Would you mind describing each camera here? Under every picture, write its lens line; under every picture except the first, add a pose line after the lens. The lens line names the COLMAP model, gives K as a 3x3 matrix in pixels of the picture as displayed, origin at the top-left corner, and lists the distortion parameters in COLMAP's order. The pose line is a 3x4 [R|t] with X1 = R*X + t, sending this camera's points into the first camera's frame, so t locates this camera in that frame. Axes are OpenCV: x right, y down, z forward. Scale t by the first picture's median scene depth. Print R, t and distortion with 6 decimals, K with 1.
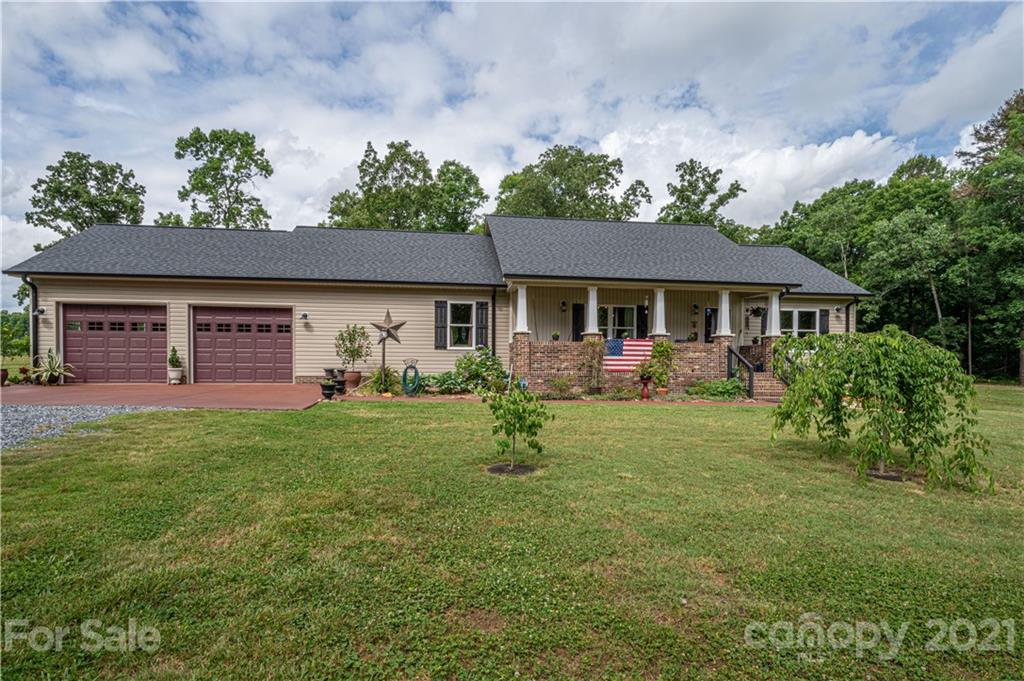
lens RADIAL K [[516.9, 0, 492.1], [0, 516.9, 381.8], [0, 0, 1]] dist [0.004259, -0.001651]
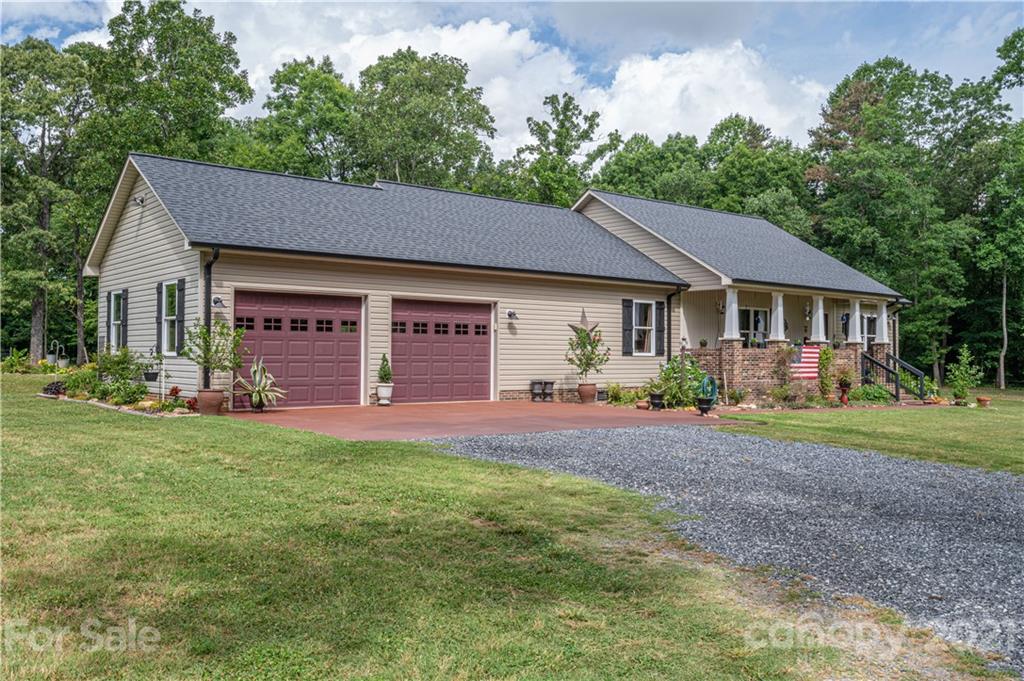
lens RADIAL K [[904.8, 0, 502.5], [0, 904.8, 336.2], [0, 0, 1]] dist [-0.015338, 0.027056]
pose [[0.857431, 0.011014, 0.514481, -1.045499], [0.020234, 0.998276, -0.055092, -0.017502], [-0.514201, 0.057647, 0.855730, -0.169741]]
